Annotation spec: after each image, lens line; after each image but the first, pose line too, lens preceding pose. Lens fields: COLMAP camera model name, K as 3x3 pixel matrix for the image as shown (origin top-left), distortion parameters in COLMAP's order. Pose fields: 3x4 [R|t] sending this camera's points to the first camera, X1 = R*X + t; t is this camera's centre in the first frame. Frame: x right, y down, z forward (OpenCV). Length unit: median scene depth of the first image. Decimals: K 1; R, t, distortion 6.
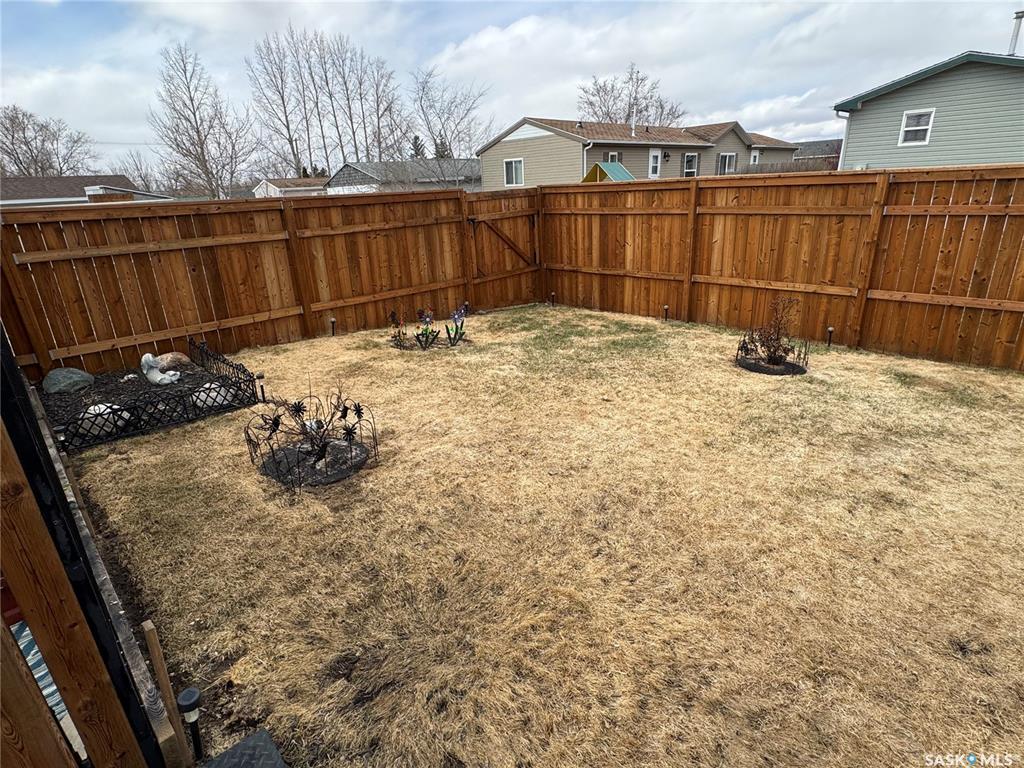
lens RADIAL K [[533.9, 0, 509.6], [0, 533.9, 380.4], [0, 0, 1]] dist [-0.001258, 0.000957]
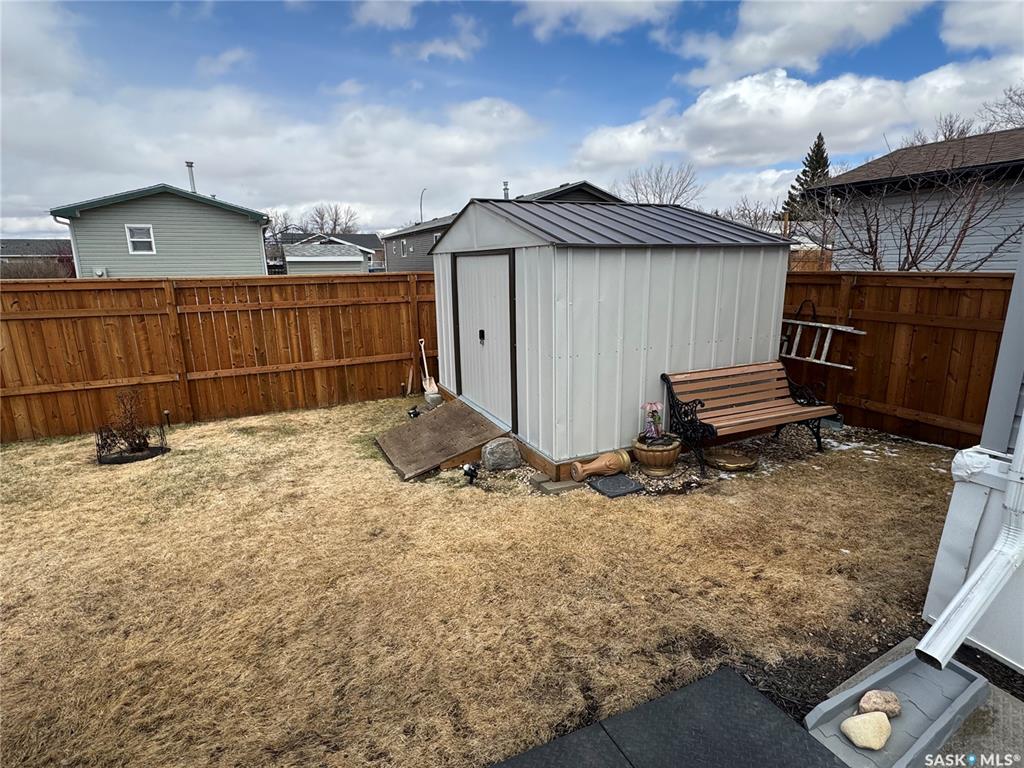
lens RADIAL K [[533.9, 0, 511.7], [0, 533.9, 386.9], [0, 0, 1]] dist [-0.001258, 0.000957]
pose [[0.331205, -0.172547, 0.927648, -0.226237], [0.321789, 0.944853, 0.060857, 0.022817], [-0.886992, 0.278351, 0.368464, -0.087486]]
